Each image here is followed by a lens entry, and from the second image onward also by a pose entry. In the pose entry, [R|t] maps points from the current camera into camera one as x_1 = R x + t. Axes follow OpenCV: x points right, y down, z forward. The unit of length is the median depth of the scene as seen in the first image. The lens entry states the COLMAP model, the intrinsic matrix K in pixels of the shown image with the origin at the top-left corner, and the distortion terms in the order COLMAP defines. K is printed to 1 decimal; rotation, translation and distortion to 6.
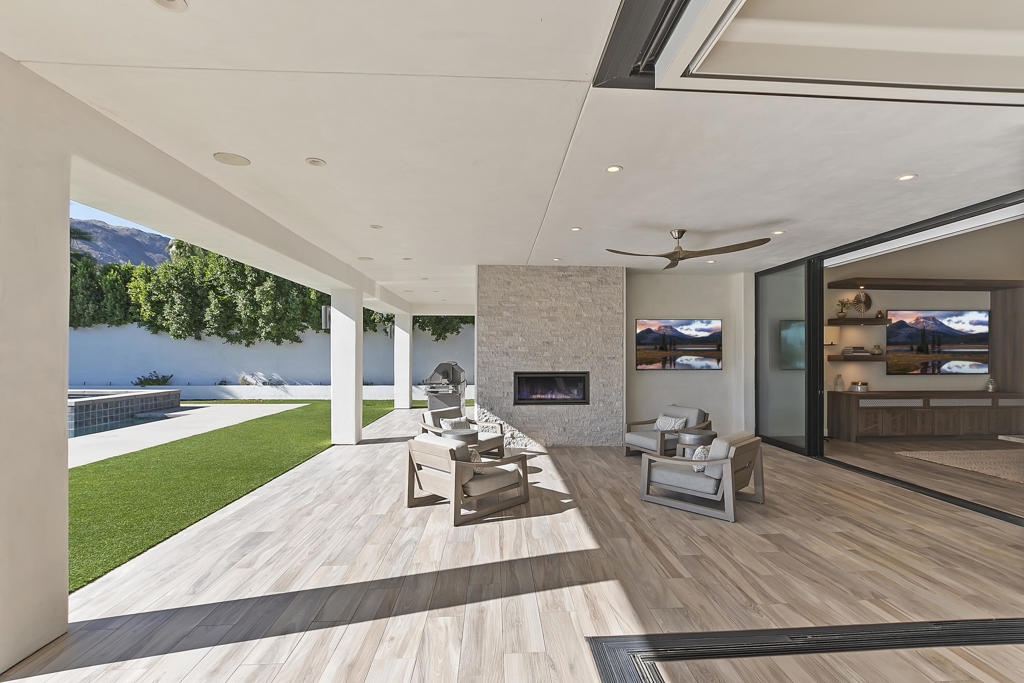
lens RADIAL K [[467.8, 0, 517.2], [0, 467.8, 350.2], [0, 0, 1]] dist [-0.021133, 0.000379]
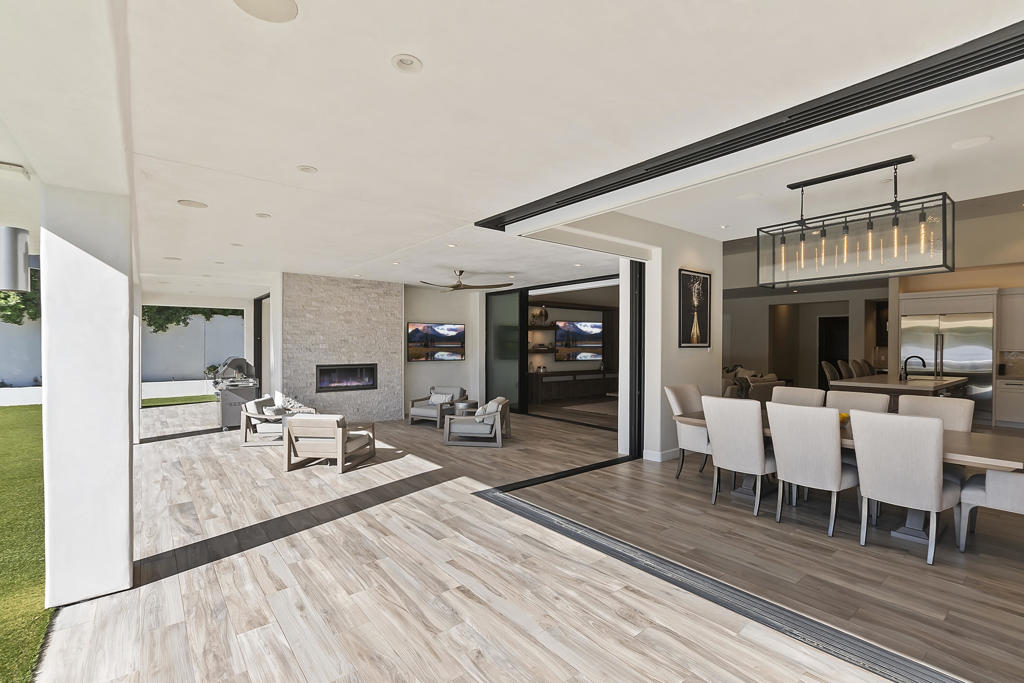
lens RADIAL K [[464.2, 0, 512.0], [0, 464.2, 341.5], [0, 0, 1]] dist [-0.004293, -0.000134]
pose [[0.813525, 0.005137, 0.581507, -0.330453], [-0.007537, 0.999970, 0.001711, -0.022091], [-0.581481, -0.005775, 0.813540, -0.285693]]
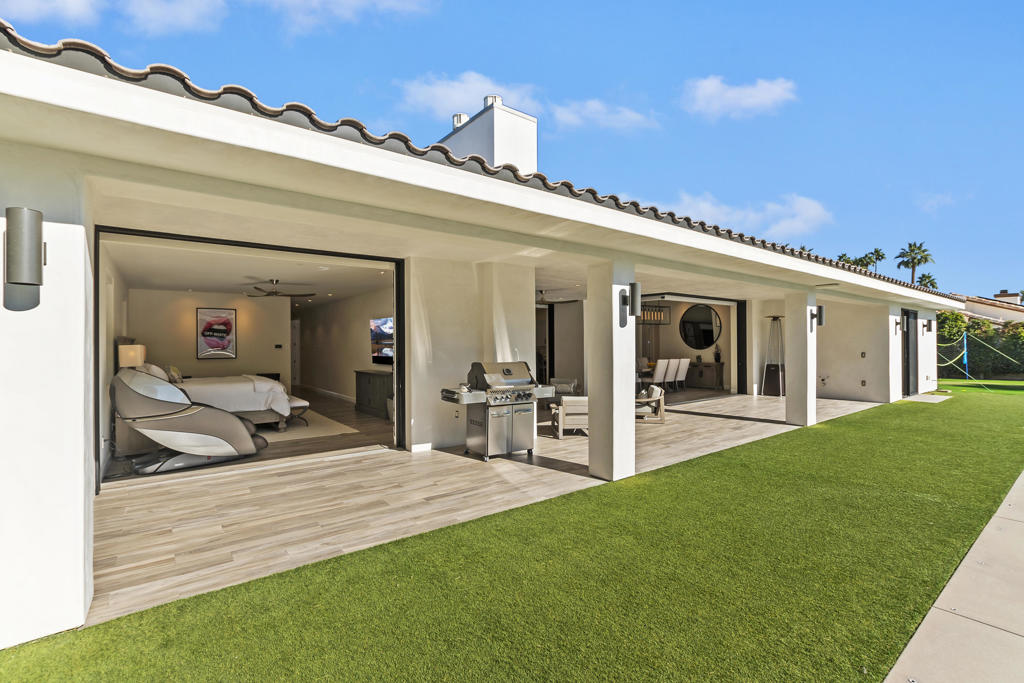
lens RADIAL K [[464.2, 0, 512.0], [0, 464.2, 341.5], [0, 0, 1]] dist [-0.004293, -0.000134]
pose [[-0.569497, 0.008335, 0.821951, -1.062484], [-0.001222, 0.999939, -0.010986, -0.001363], [-0.821992, -0.007261, -0.569452, 1.876003]]
